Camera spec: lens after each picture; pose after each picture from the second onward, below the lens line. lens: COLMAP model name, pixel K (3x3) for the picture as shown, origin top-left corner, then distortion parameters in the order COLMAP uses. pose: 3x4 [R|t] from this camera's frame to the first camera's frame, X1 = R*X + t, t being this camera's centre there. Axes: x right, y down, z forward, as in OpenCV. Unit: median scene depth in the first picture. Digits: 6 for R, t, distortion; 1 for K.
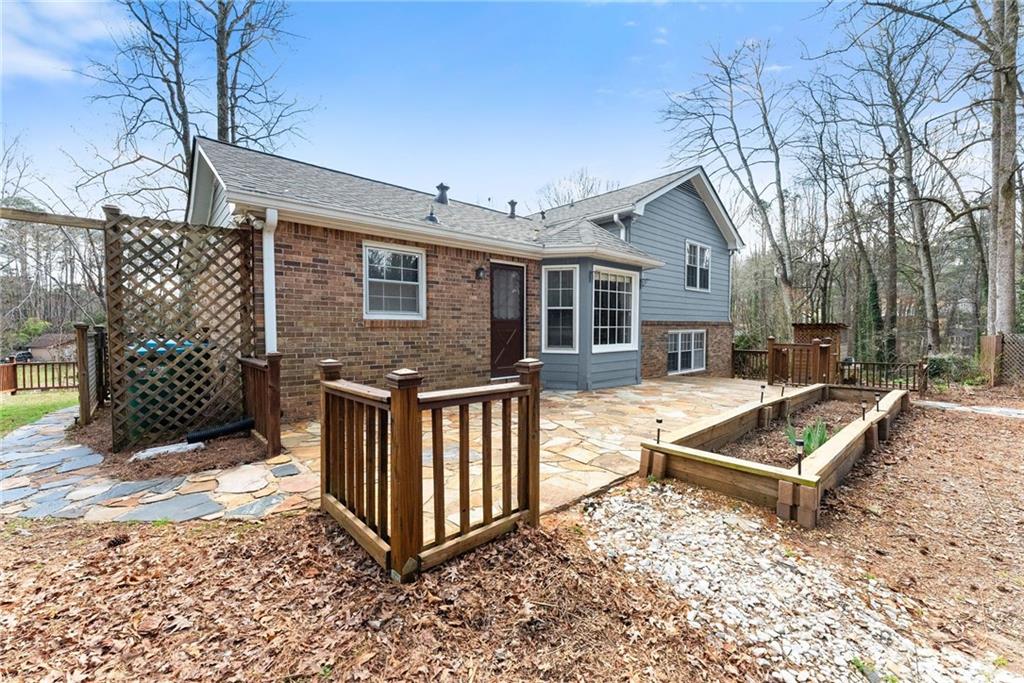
lens RADIAL K [[451.5, 0, 517.3], [0, 451.5, 339.1], [0, 0, 1]] dist [-0.002114, -0.000442]
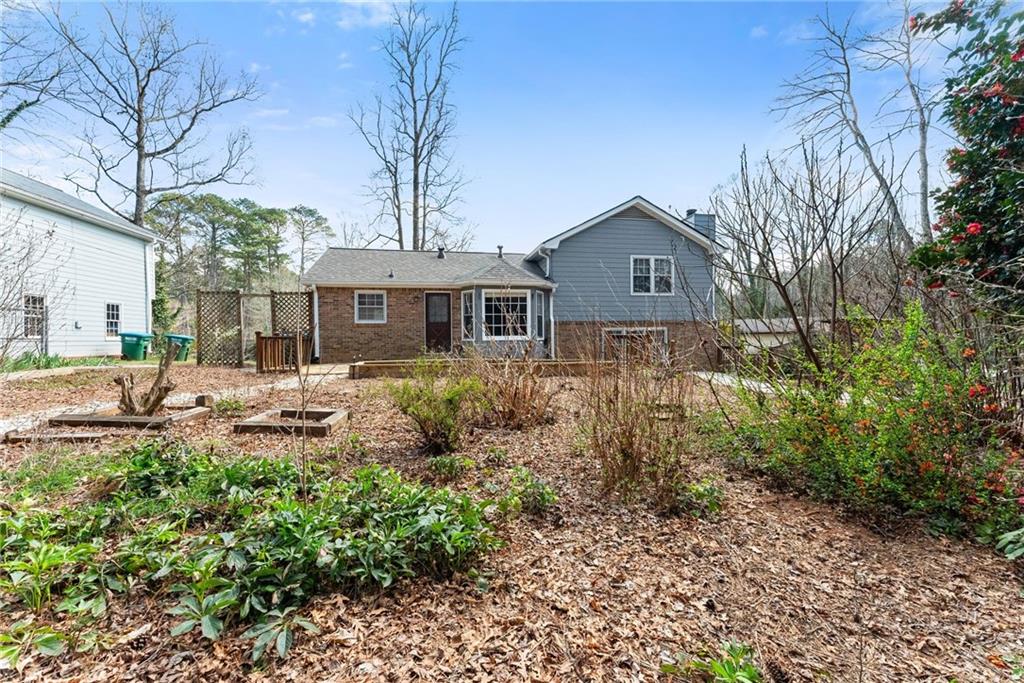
lens RADIAL K [[451.5, 0, 517.3], [0, 451.5, 339.1], [0, 0, 1]] dist [-0.002114, -0.000442]
pose [[0.837677, -0.003160, -0.546156, 1.305051], [-0.002012, 0.999959, -0.008872, 0.044986], [0.546162, 0.008531, 0.837636, -0.405773]]
